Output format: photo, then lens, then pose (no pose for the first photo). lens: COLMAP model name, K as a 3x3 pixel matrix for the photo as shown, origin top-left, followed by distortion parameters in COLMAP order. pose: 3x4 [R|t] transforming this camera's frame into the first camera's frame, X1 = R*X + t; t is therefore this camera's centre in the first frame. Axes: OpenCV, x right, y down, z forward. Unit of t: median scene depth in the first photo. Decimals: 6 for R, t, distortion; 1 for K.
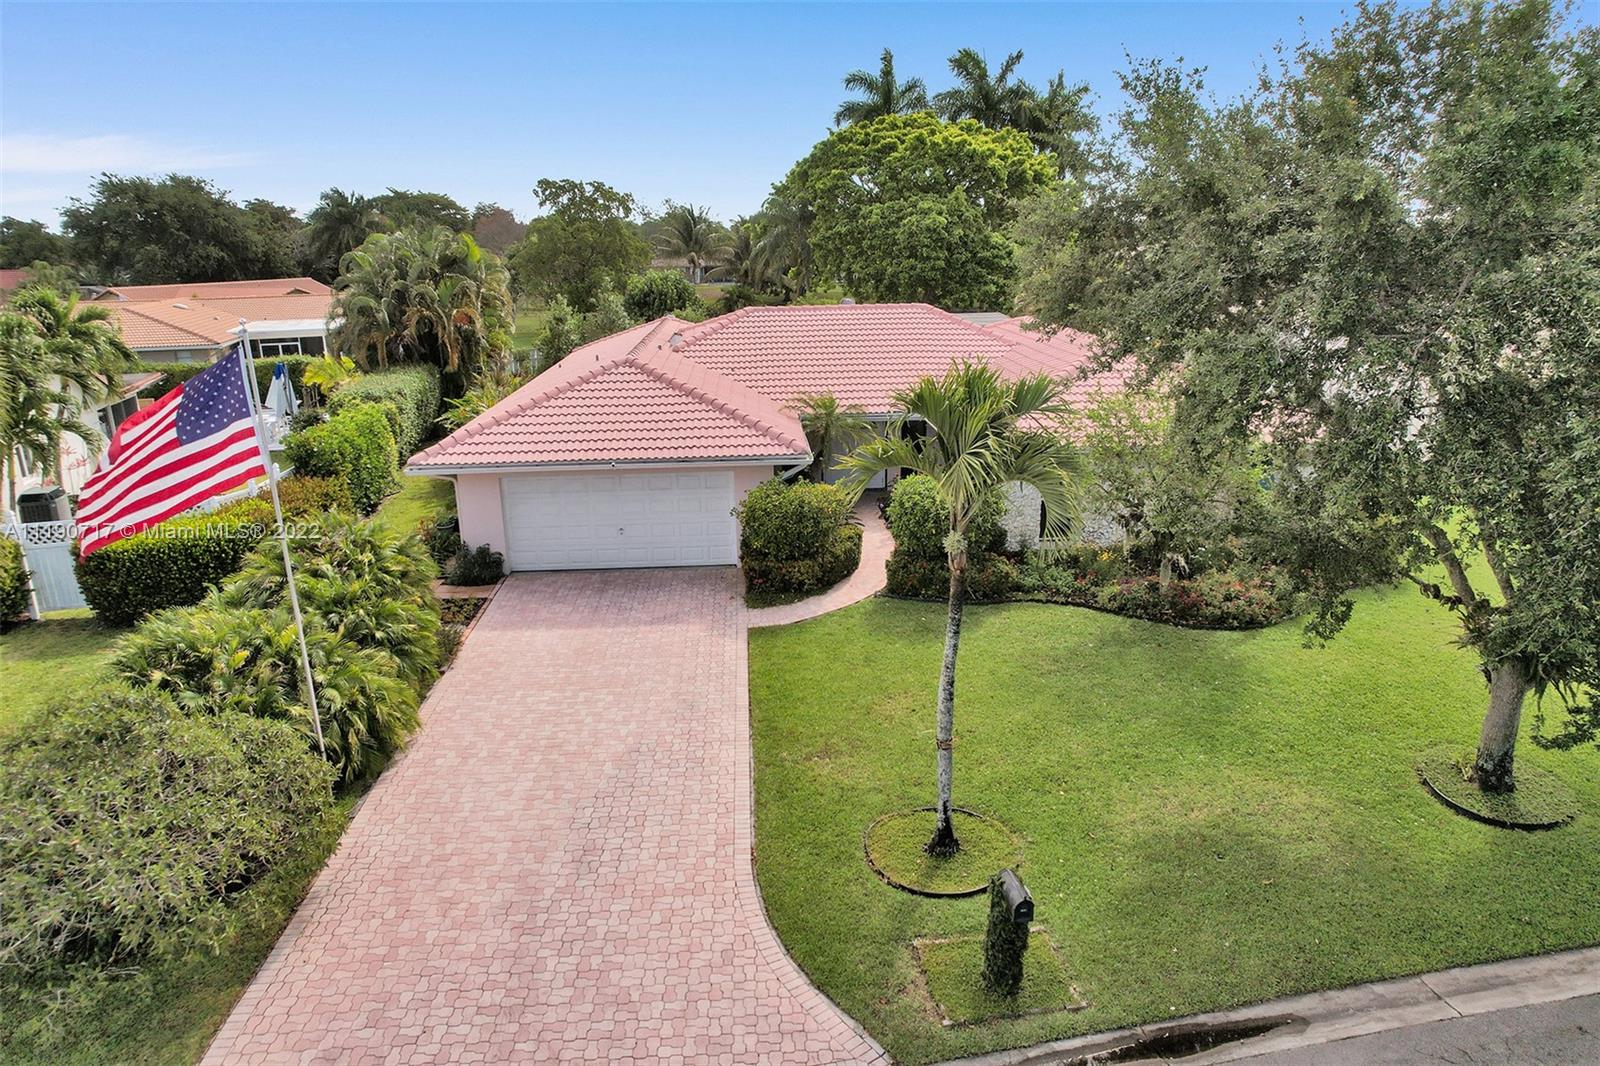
lens RADIAL K [[1032.1, 0, 800.0], [0, 1032.1, 533.0], [0, 0, 1]] dist [-0.030987, 0.001783]
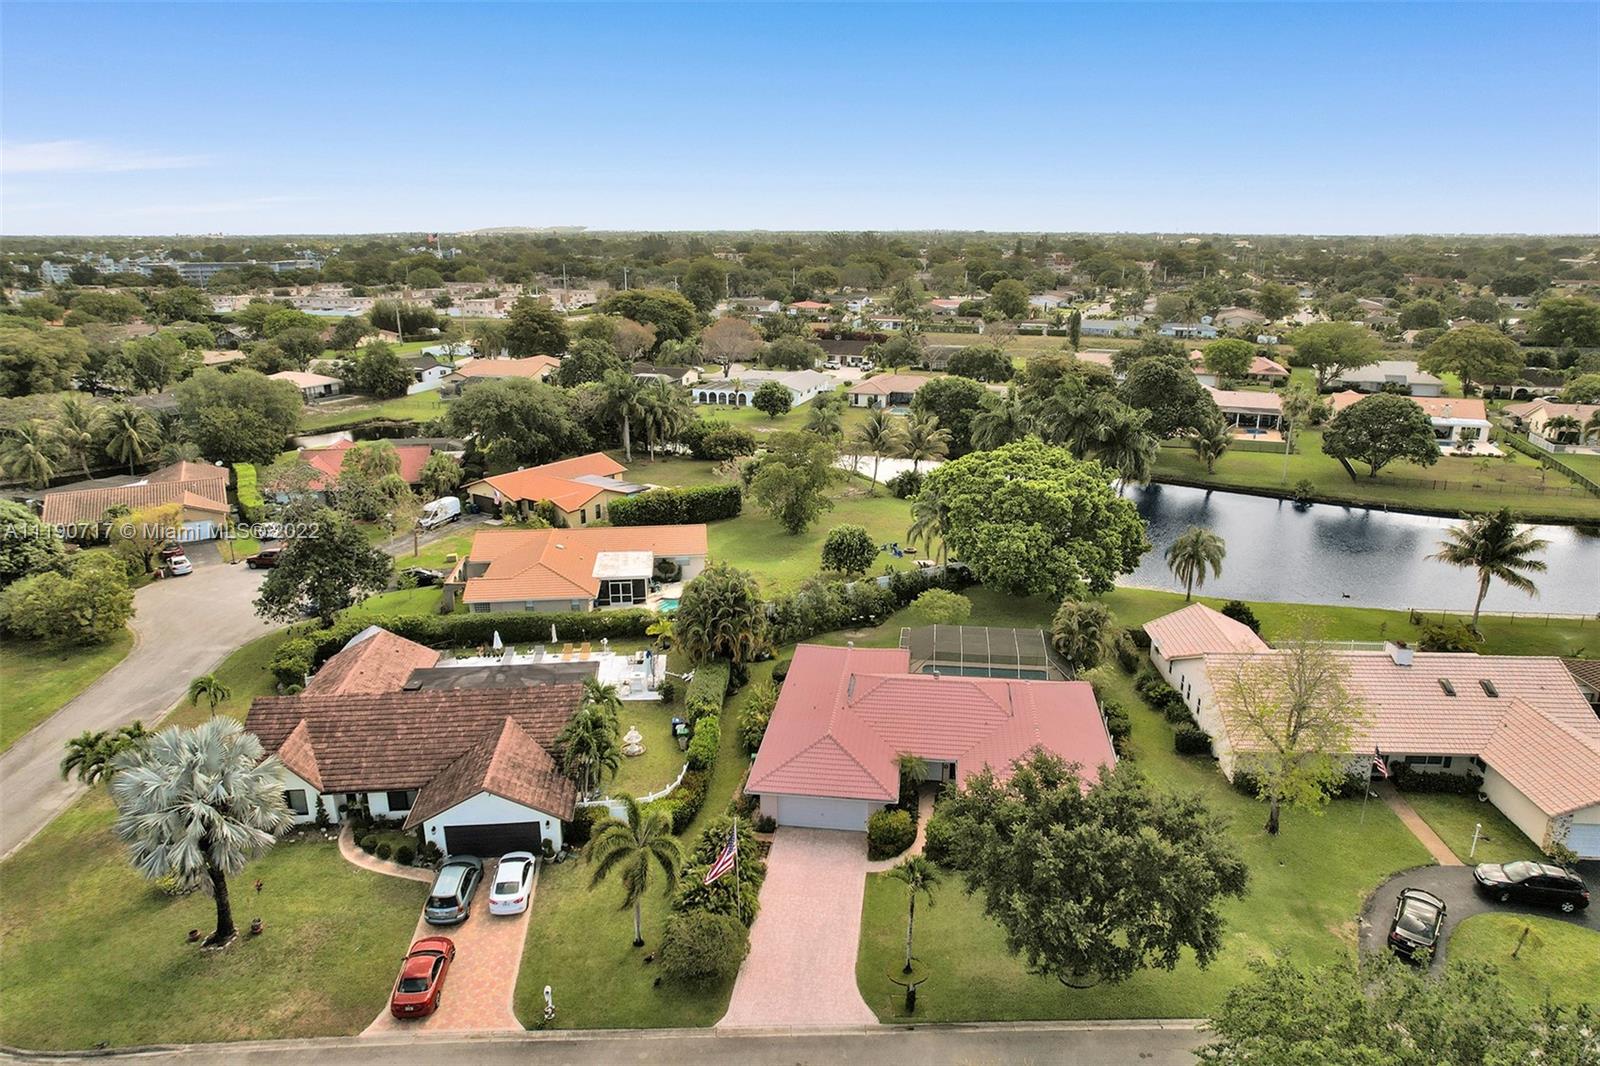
lens RADIAL K [[1032.1, 0, 800.0], [0, 1032.1, 533.0], [0, 0, 1]] dist [-0.030987, 0.001783]
pose [[0.982865, 0.065255, -0.172388, 0.177647], [-0.067158, 0.997729, -0.005223, -0.736982], [0.171656, 0.016710, 0.985015, -1.645954]]
